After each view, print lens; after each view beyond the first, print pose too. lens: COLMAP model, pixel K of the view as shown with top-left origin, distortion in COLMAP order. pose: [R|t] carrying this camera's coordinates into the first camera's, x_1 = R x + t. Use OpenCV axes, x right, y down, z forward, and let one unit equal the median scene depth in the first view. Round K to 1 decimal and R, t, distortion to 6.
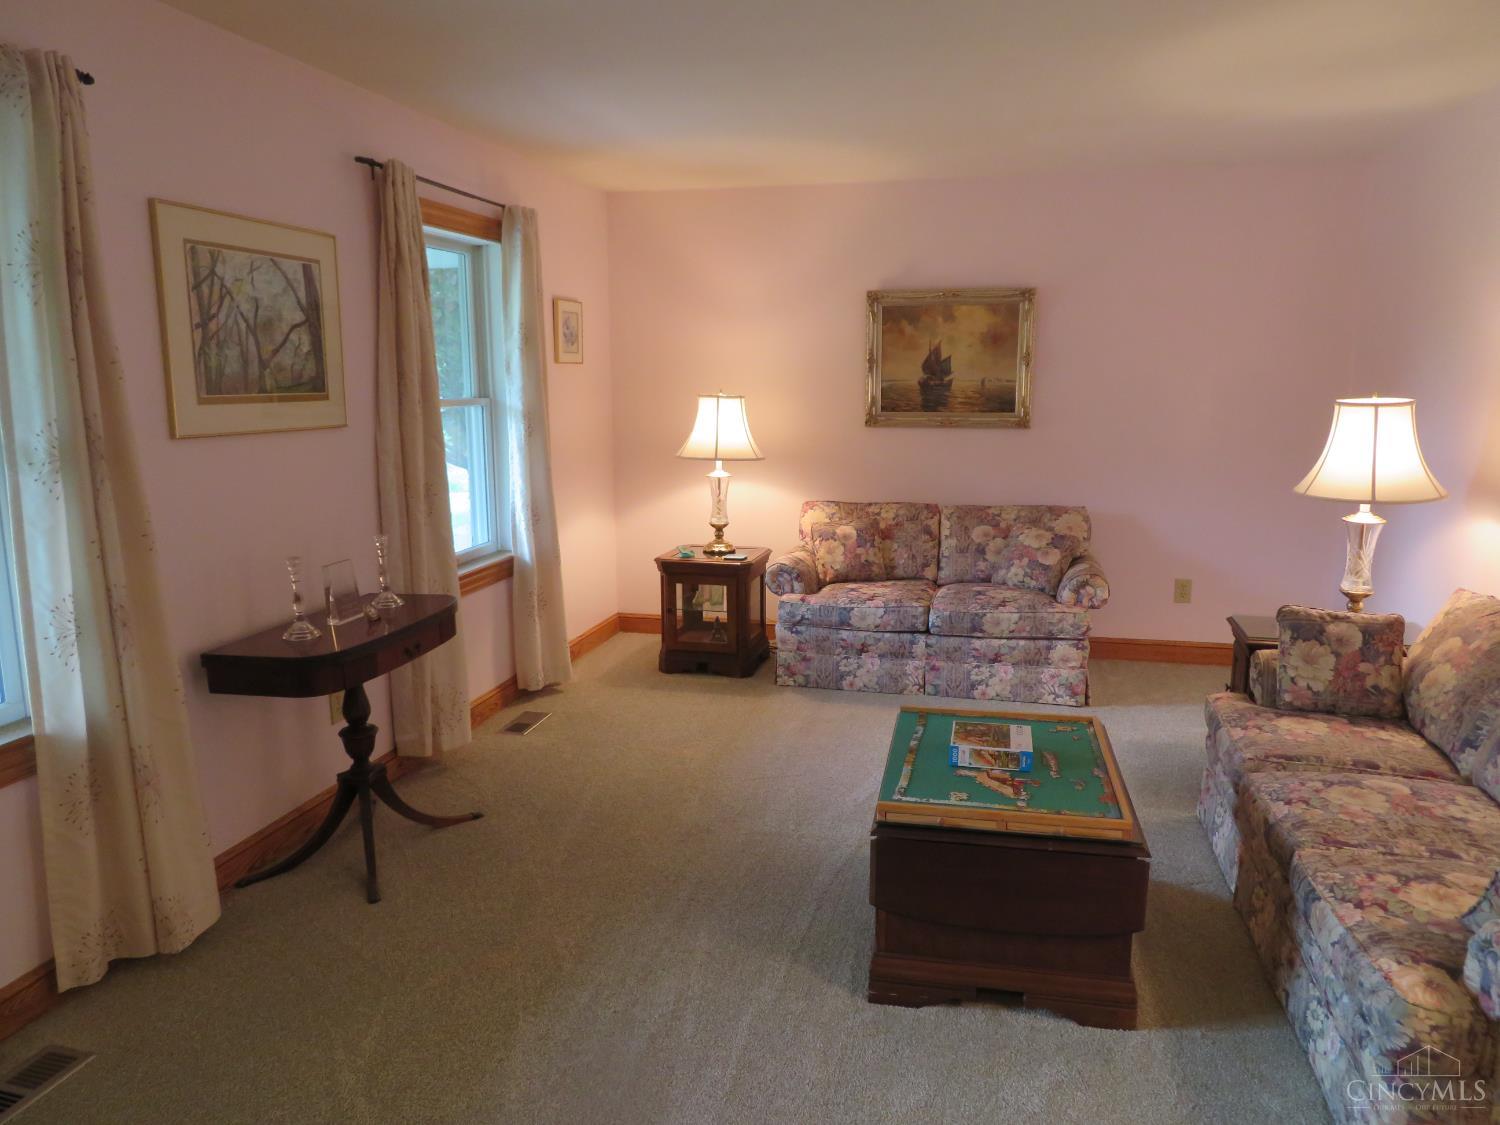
lens RADIAL K [[1077.4, 0, 746.0], [0, 1077.4, 559.5], [0, 0, 1]] dist [-0.007664, 0.001474]
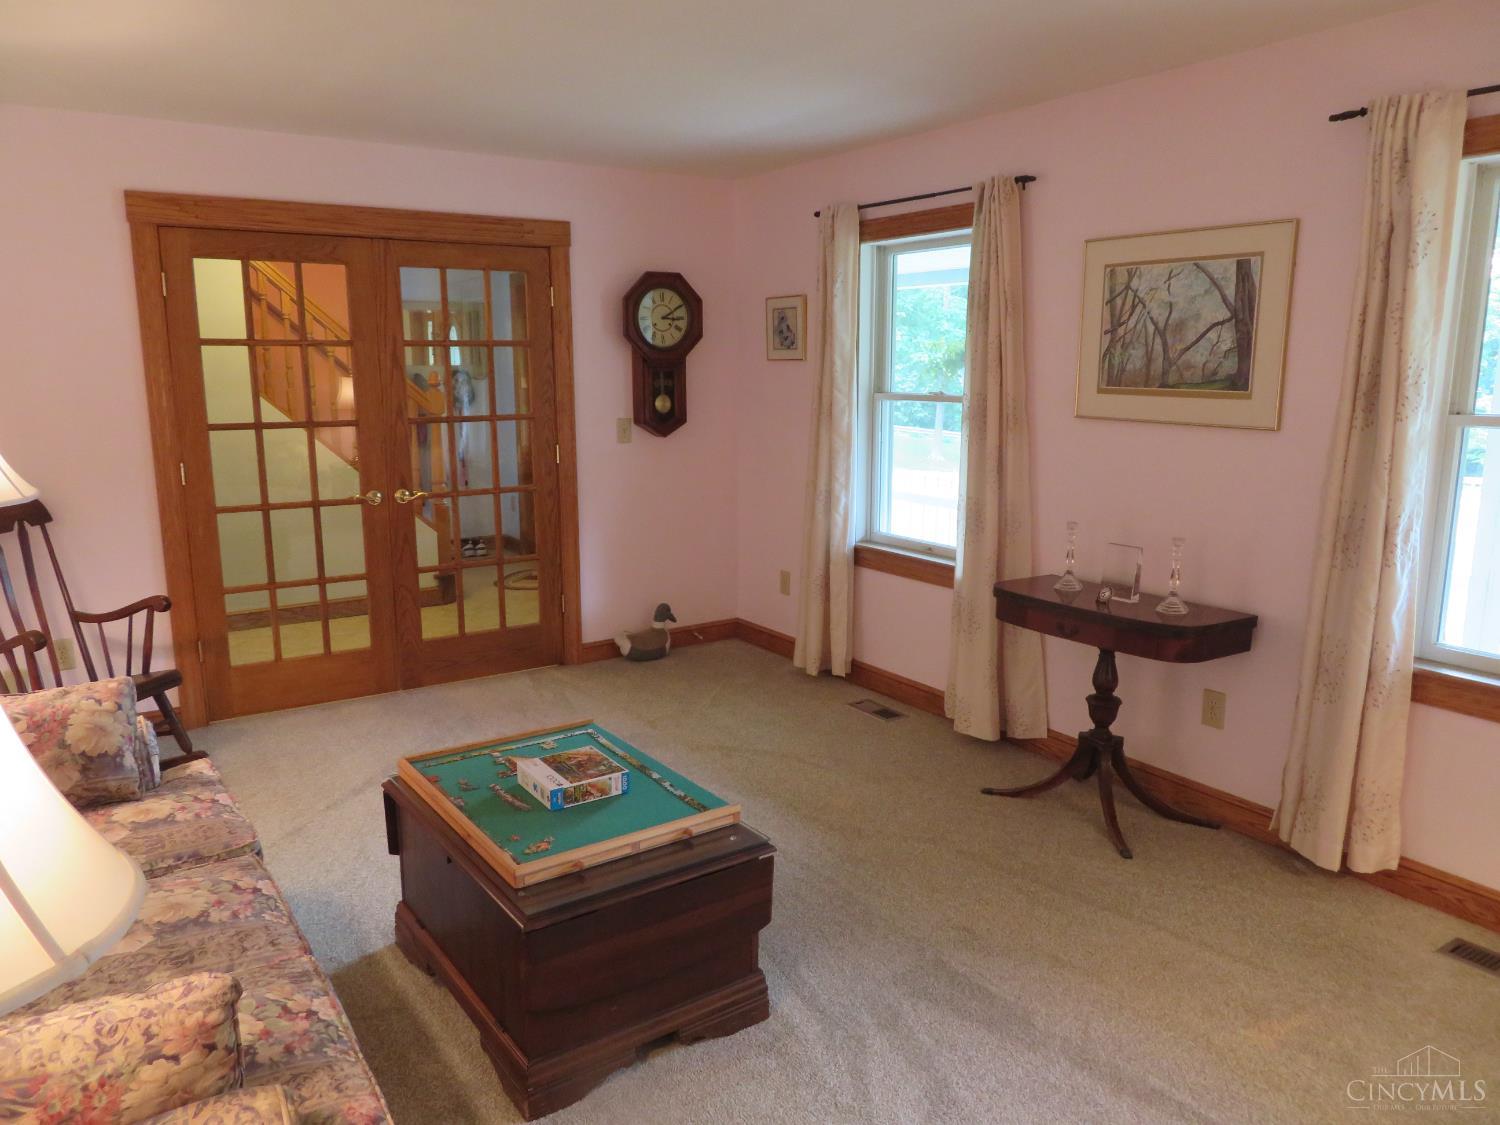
lens RADIAL K [[1077.4, 0, 746.5], [0, 1077.4, 564.0], [0, 0, 1]] dist [-0.007664, 0.001474]
pose [[-0.678326, 0.140247, -0.721252, 0.697040], [-0.124850, 0.945340, 0.301240, -0.271643], [0.724076, 0.294387, -0.623739, 1.477919]]
